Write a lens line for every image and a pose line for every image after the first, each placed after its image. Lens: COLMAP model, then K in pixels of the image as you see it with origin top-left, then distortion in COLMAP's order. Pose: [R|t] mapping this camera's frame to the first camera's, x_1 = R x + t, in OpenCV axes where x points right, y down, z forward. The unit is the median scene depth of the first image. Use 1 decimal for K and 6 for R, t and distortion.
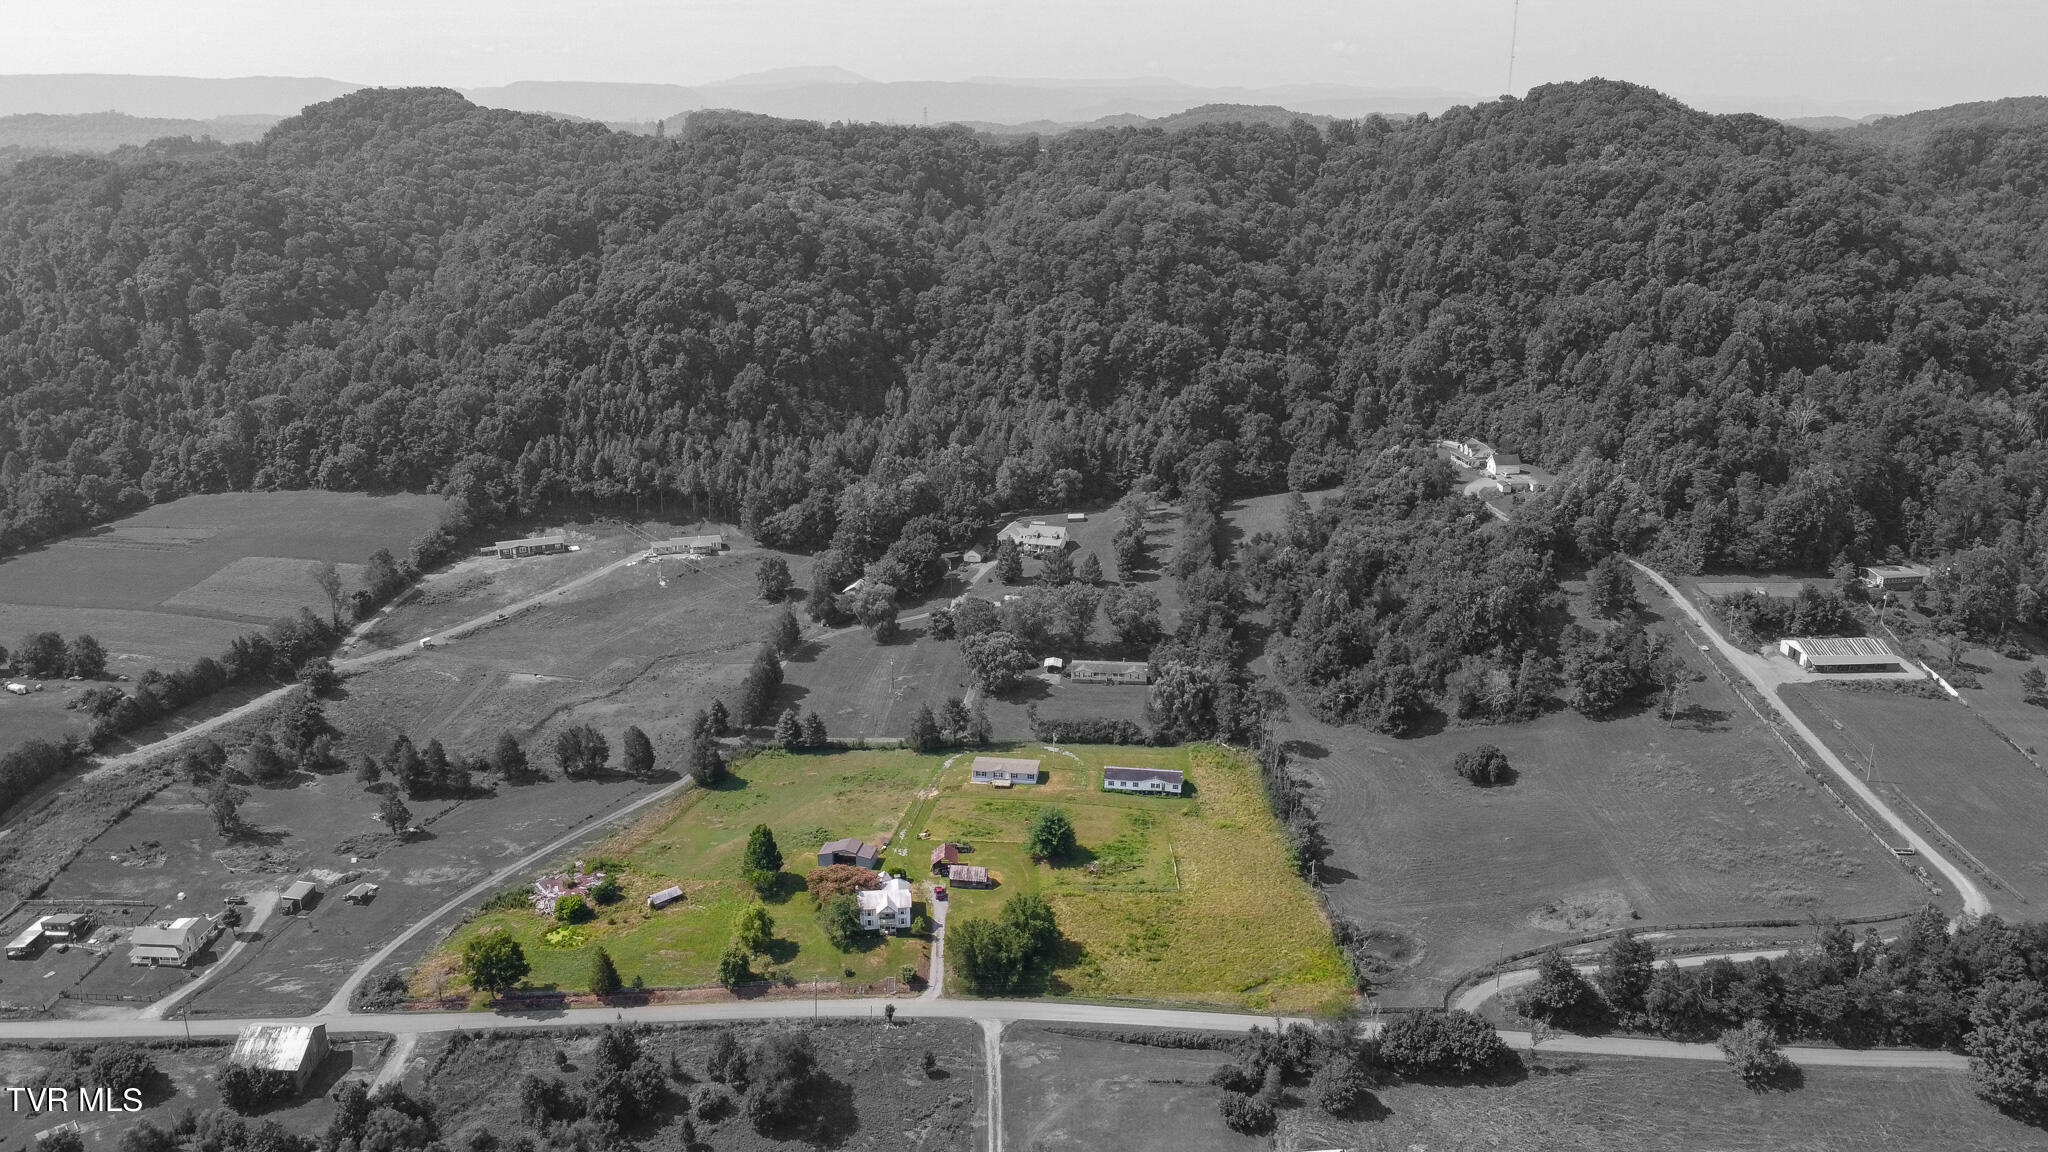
lens RADIAL K [[1551.4, 0, 1016.4], [0, 1551.4, 569.9], [0, 0, 1]] dist [-0.004227, 0.004448]
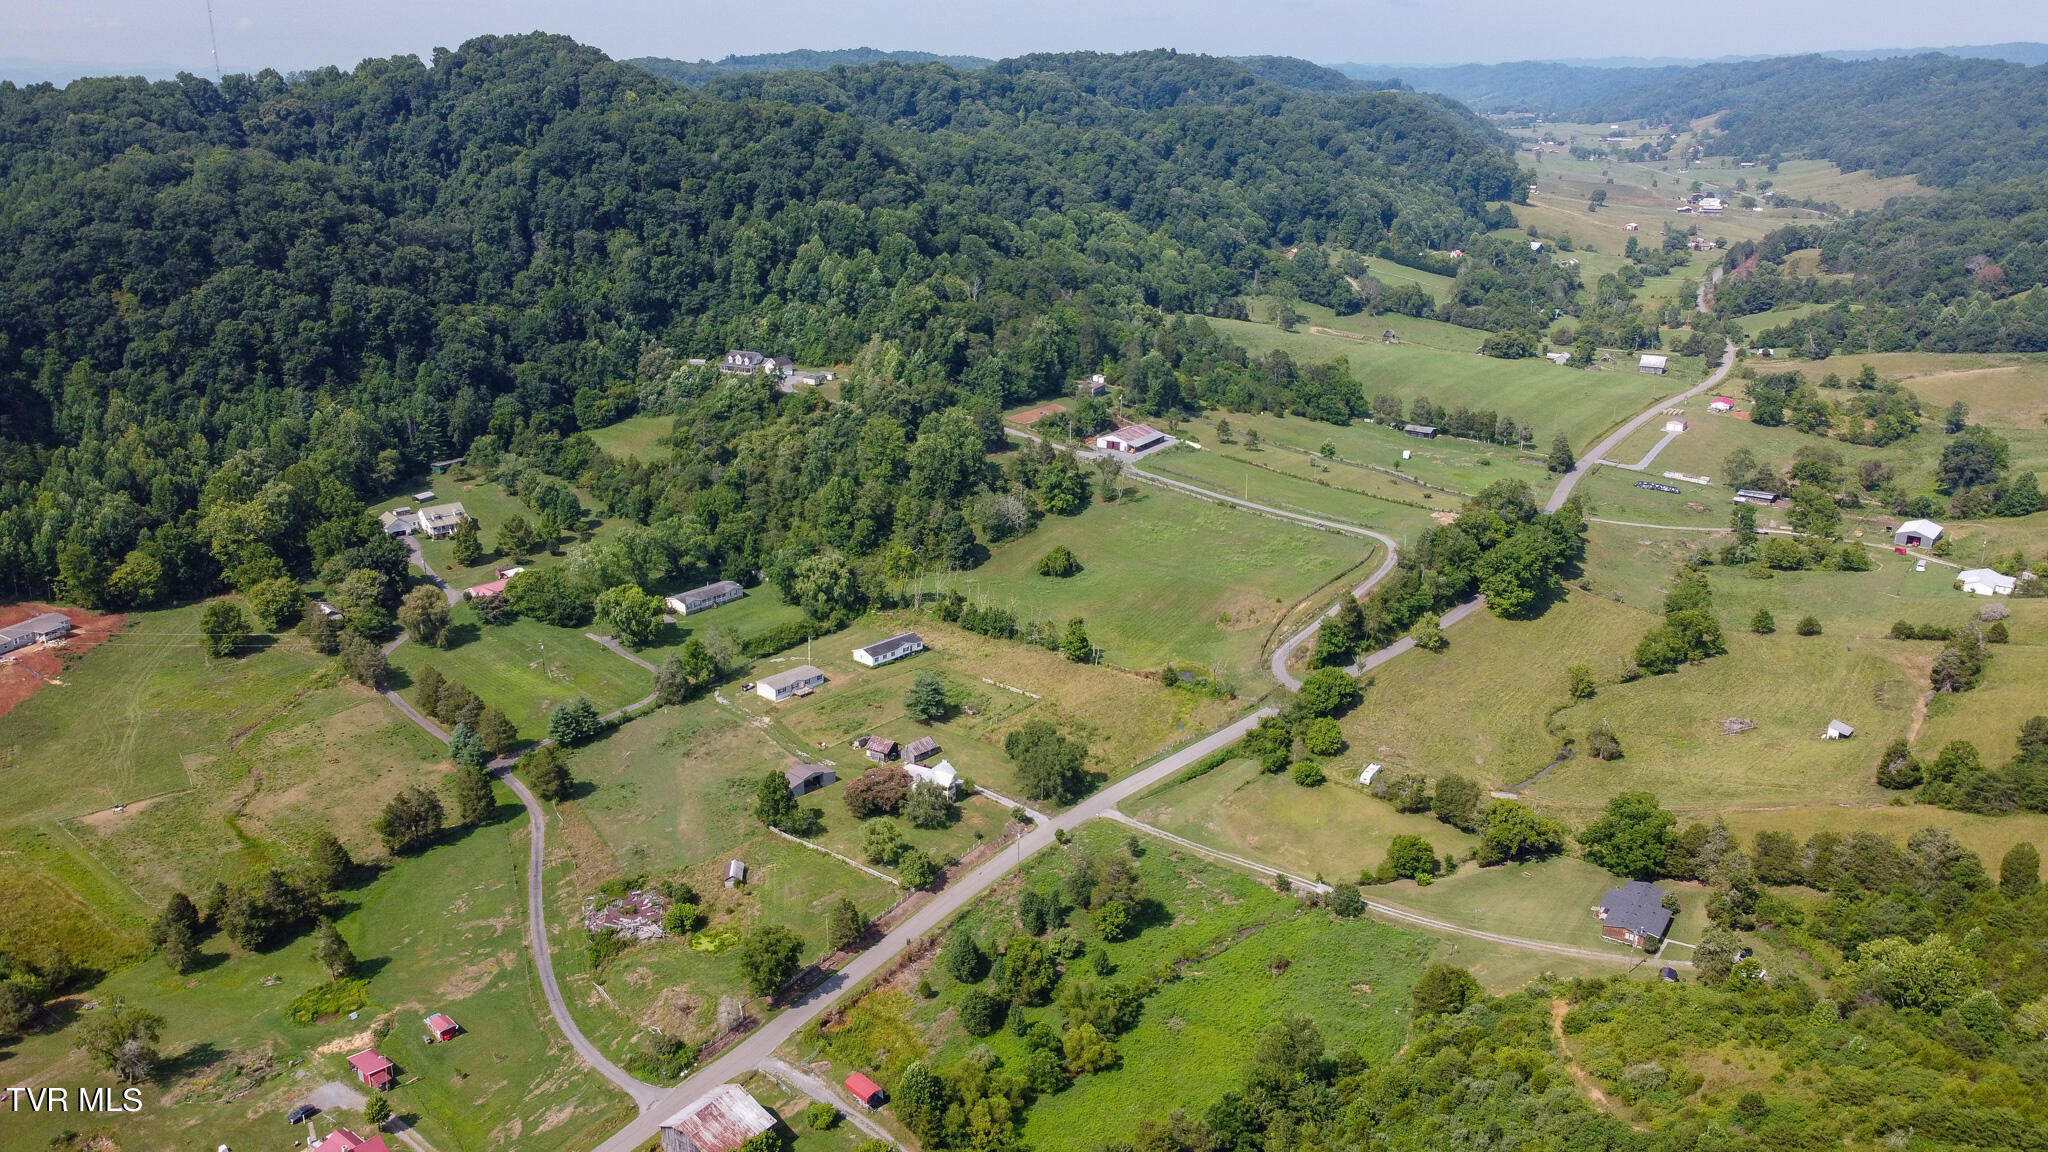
lens RADIAL K [[1551.4, 0, 1018.2], [0, 1551.4, 573.8], [0, 0, 1]] dist [-0.004227, 0.004448]
pose [[0.588322, -0.251550, 0.768505, -0.742236], [0.235128, 0.962535, 0.135060, -0.048974], [-0.773688, 0.101238, 0.625426, 0.232956]]
